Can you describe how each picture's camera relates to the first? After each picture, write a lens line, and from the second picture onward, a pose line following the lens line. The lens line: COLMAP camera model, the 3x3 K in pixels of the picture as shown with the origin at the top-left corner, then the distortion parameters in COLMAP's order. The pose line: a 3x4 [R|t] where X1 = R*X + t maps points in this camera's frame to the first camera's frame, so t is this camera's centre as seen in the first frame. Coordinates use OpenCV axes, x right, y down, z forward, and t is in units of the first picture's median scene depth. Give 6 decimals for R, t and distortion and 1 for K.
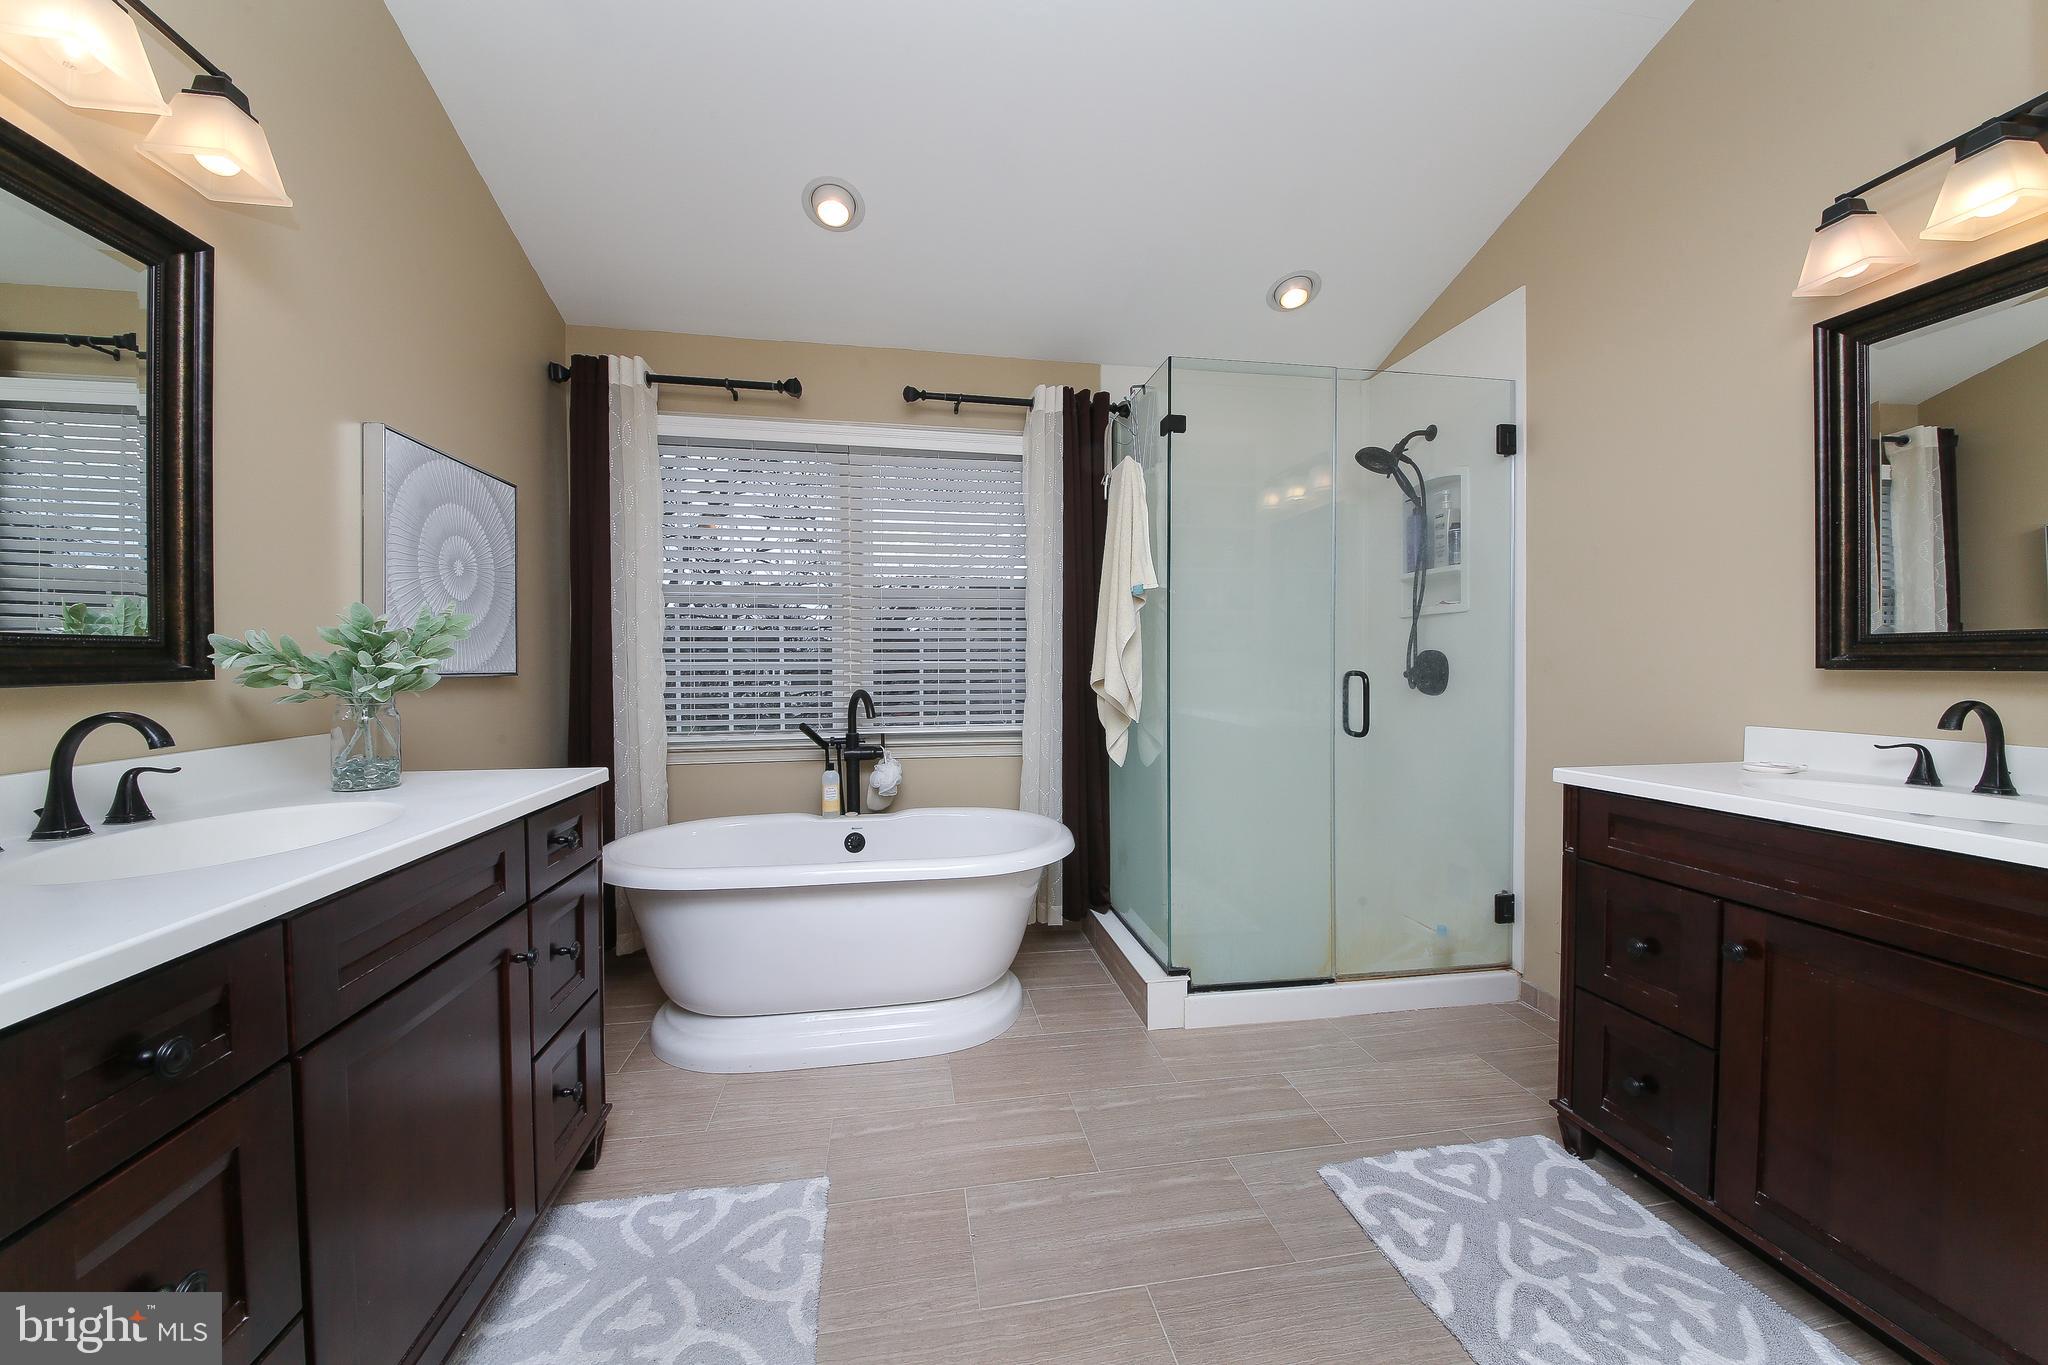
lens RADIAL K [[709.0, 0, 1024.7], [0, 709.0, 667.3], [0, 0, 1]] dist [-0.025266, -0.000568]
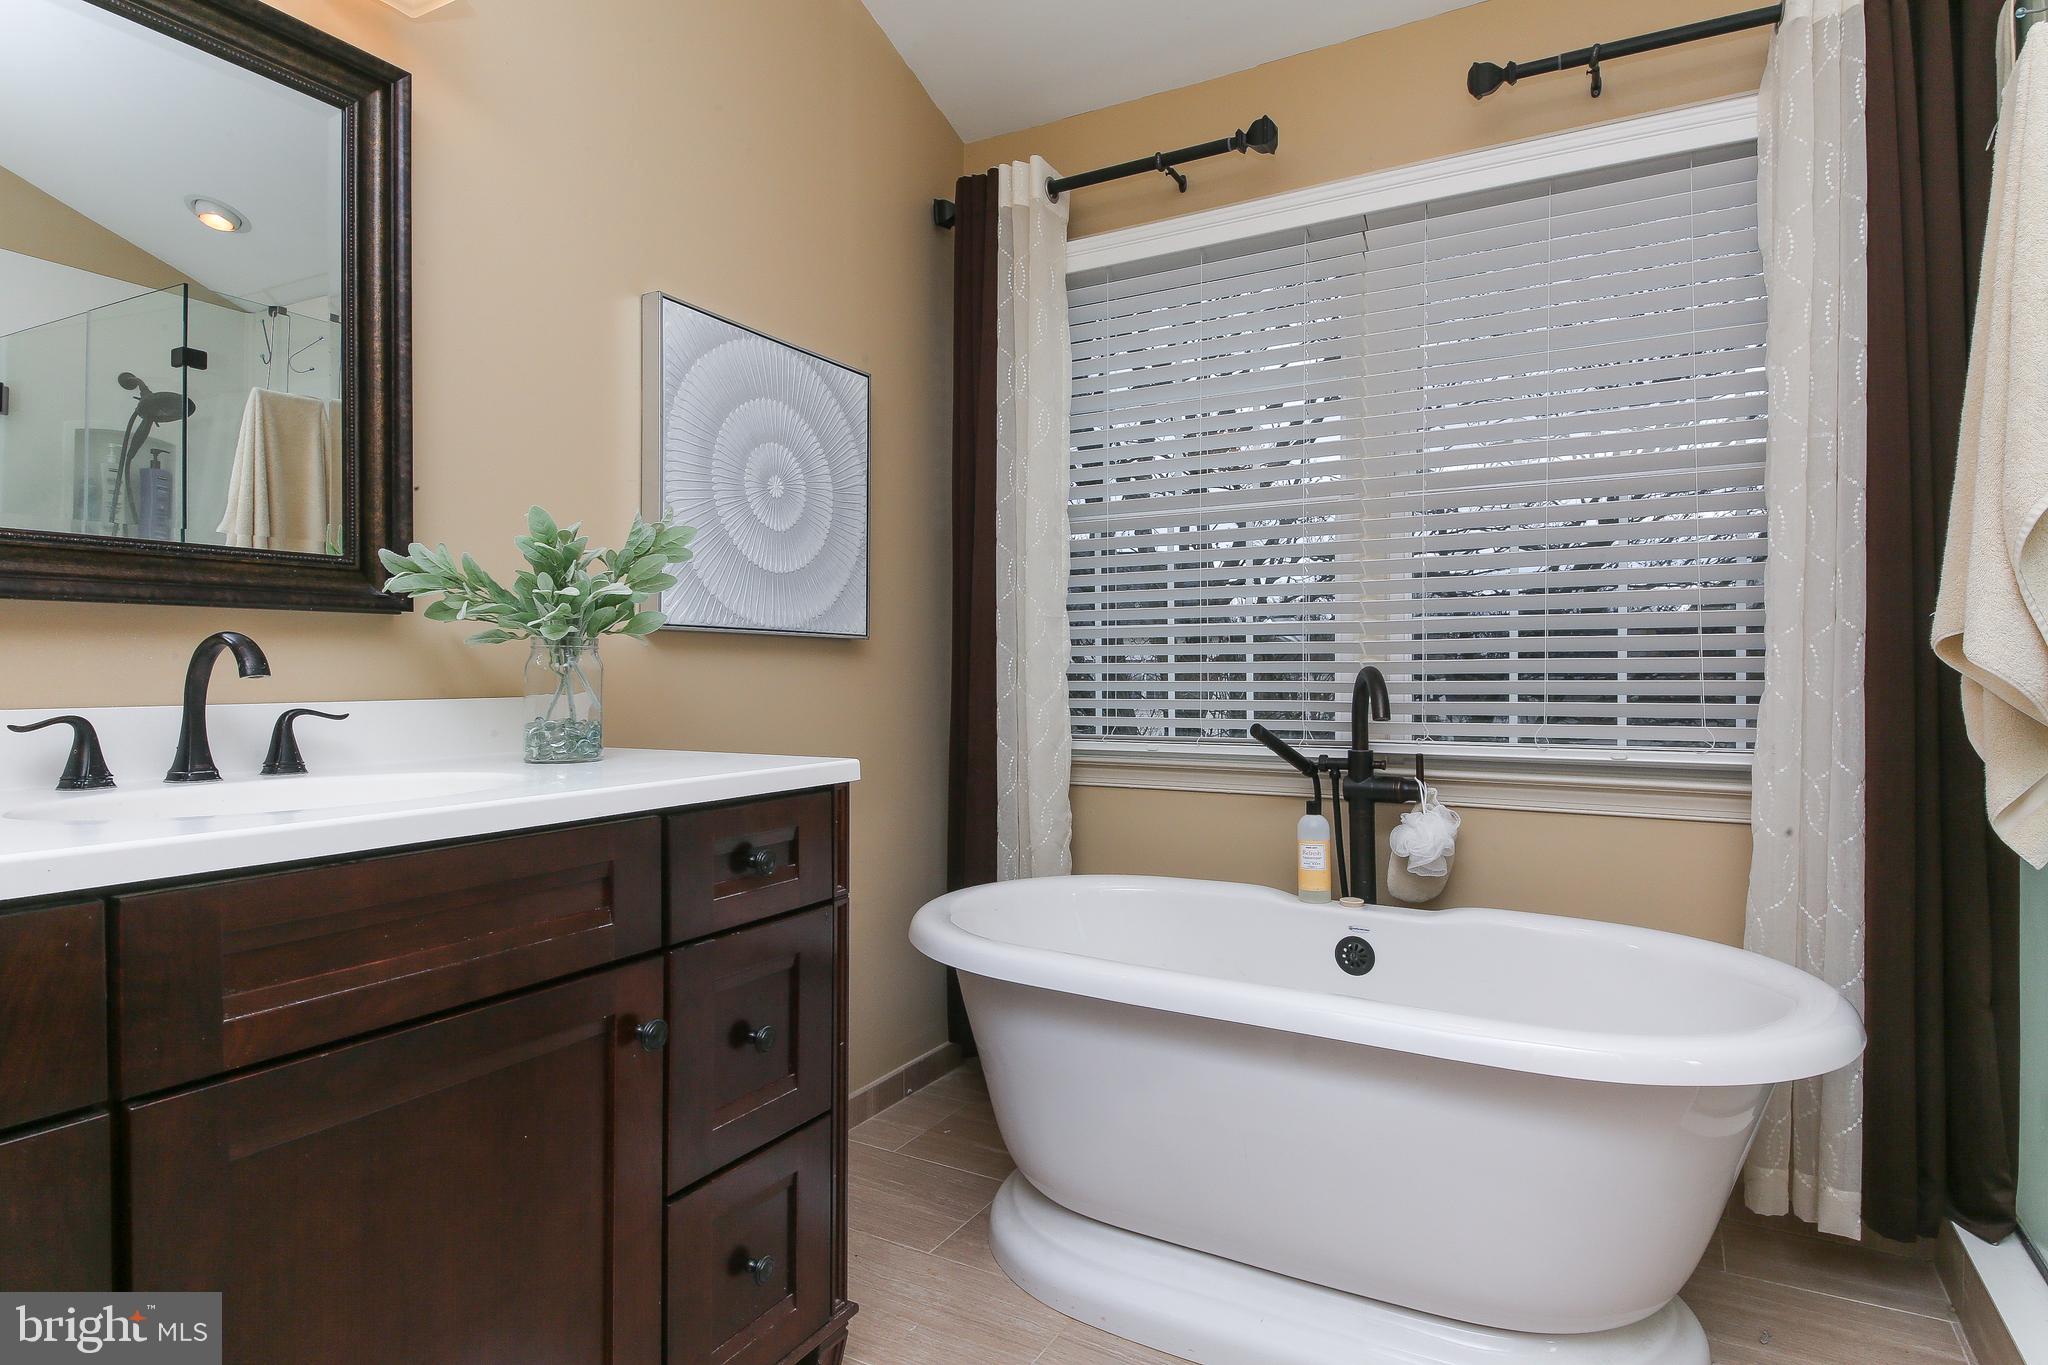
lens RADIAL K [[1080.8, 0, 1018.1], [0, 1080.8, 680.4], [0, 0, 1]] dist [-0.000622, -0.006517]
pose [[0.769676, 0.006888, -0.638397, 0.080941], [-0.006228, 0.999975, 0.003280, 0.041269], [0.638404, 0.001452, 0.769700, 0.216117]]
